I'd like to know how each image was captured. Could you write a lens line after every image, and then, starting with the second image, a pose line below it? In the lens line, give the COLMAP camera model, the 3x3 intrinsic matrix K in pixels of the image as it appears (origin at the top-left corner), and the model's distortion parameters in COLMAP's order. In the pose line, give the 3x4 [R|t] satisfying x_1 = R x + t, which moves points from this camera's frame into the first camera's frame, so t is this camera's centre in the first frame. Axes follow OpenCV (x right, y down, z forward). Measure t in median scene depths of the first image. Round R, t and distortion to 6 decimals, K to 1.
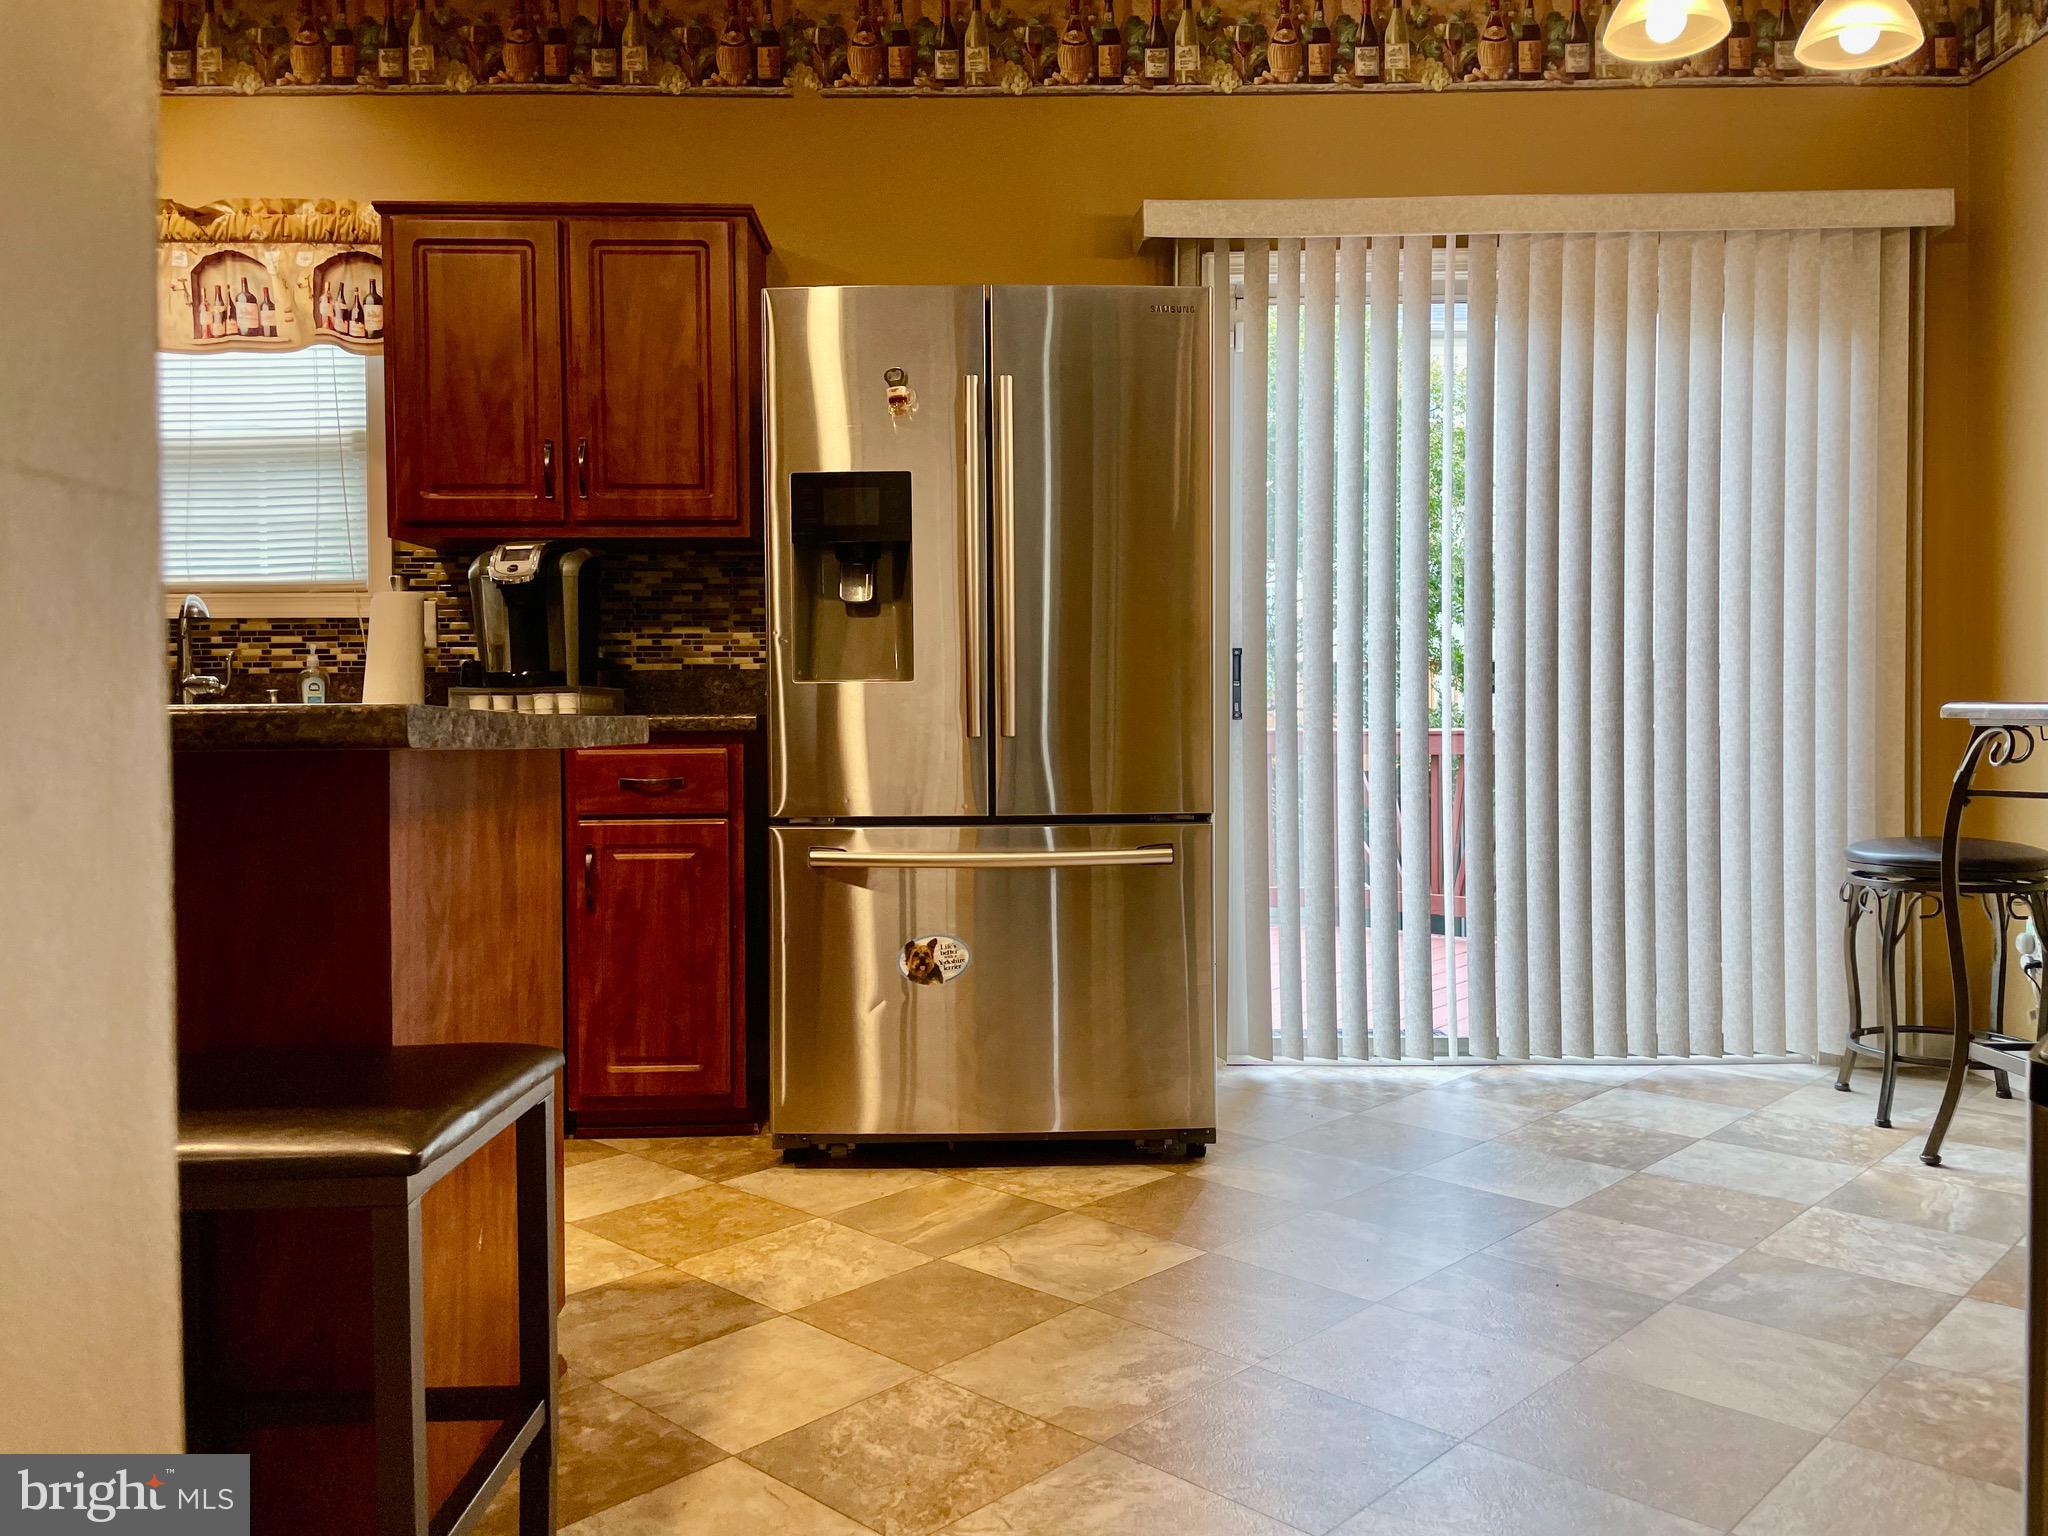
lens RADIAL K [[1544.3, 0, 1015.8], [0, 1544.3, 752.9], [0, 0, 1]] dist [0.087694, -0.105144]
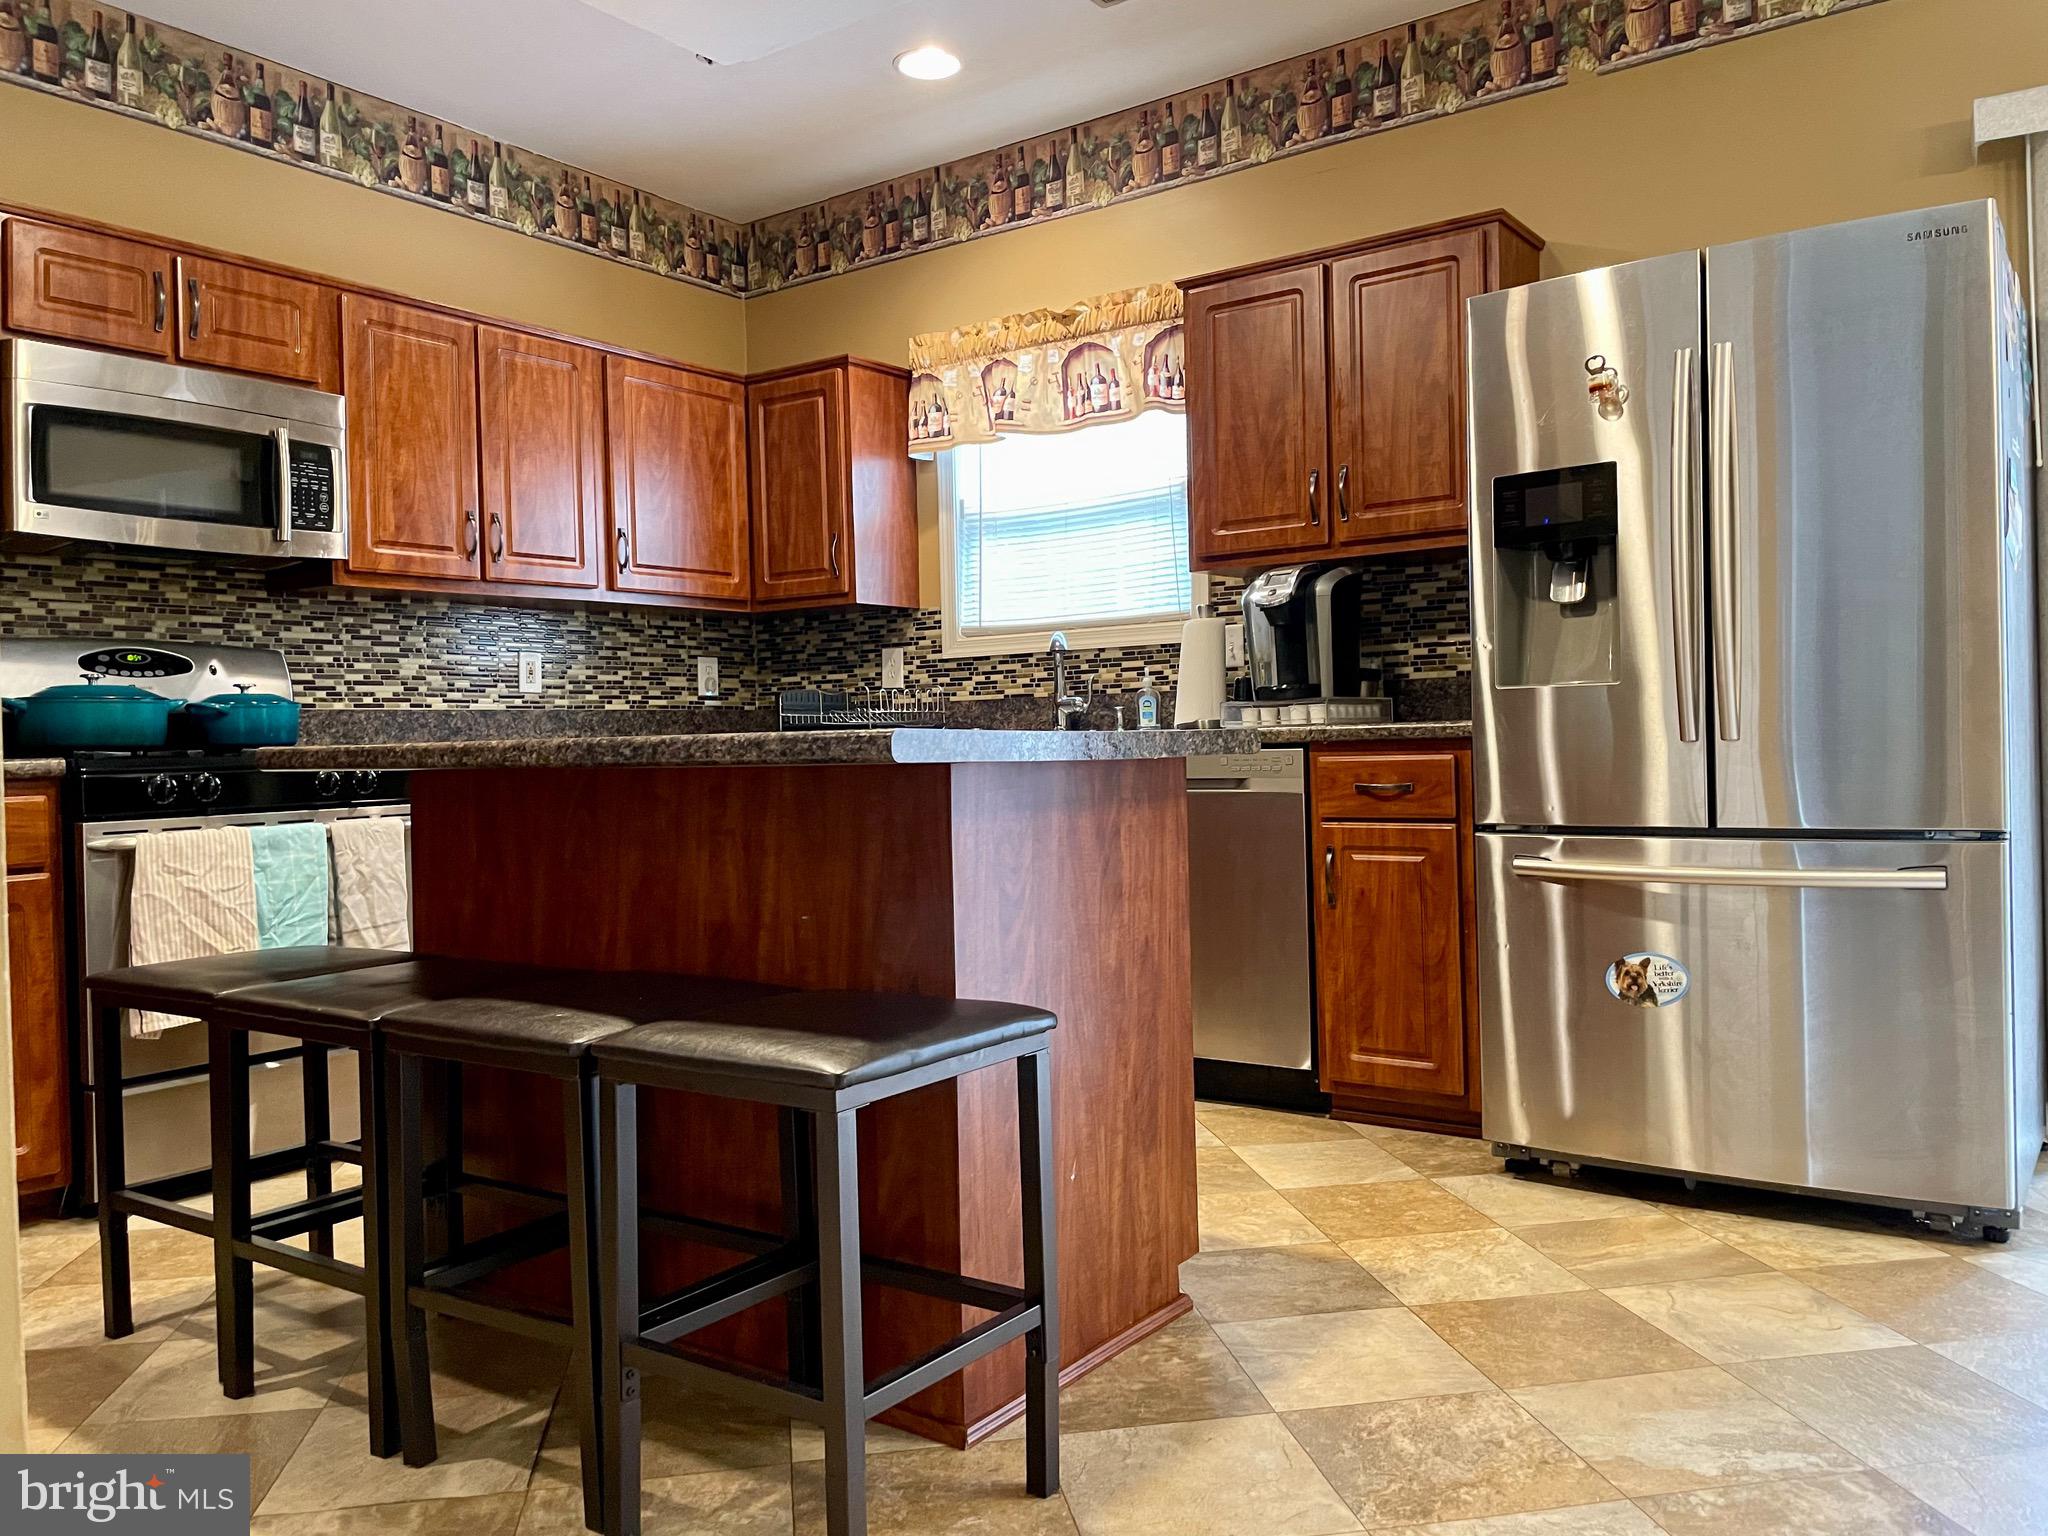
lens RADIAL K [[1544.3, 0, 1029.8], [0, 1544.3, 752.9], [0, 0, 1]] dist [0.087694, -0.105144]
pose [[0.807830, -0.006400, -0.589381, 0.175294], [0.007939, 0.999968, 0.000022, -0.006022], [0.589362, -0.004697, 0.807855, 0.012262]]
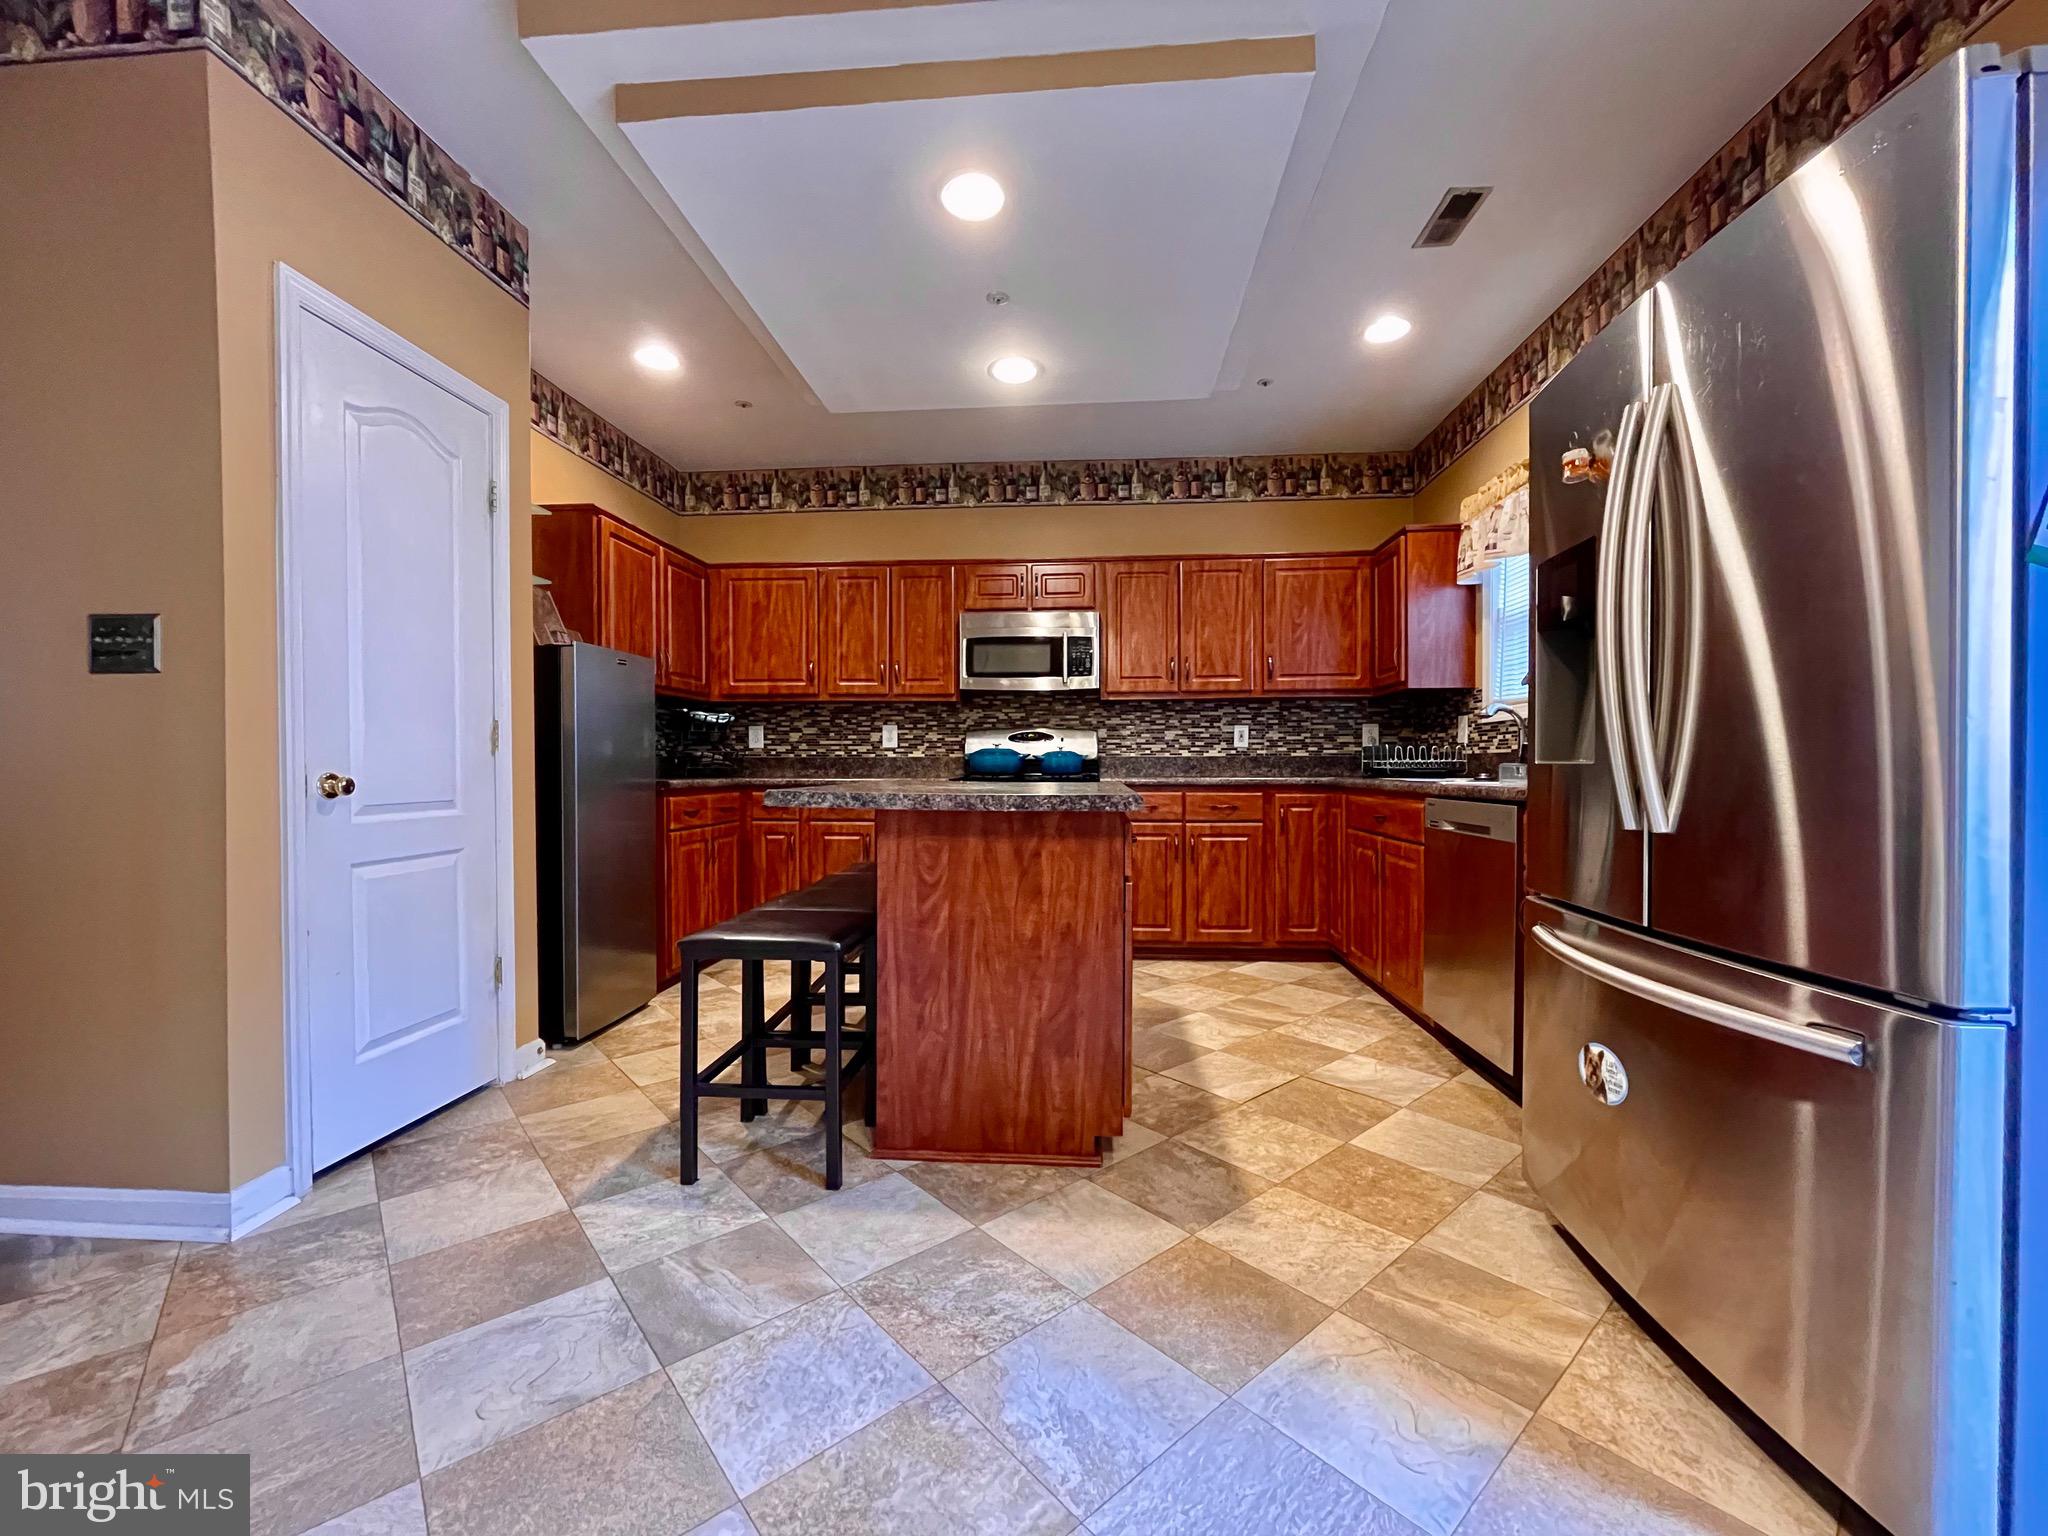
lens RADIAL K [[823.1, 0, 1031.5], [0, 823.1, 773.1], [0, 0, 1]] dist [-0.001475, 0.000262]
pose [[-0.076658, 0.017737, -0.996900, 0.383367], [-0.016008, 0.999691, 0.019018, -0.038583], [0.996929, 0.017416, -0.076351, 0.602938]]
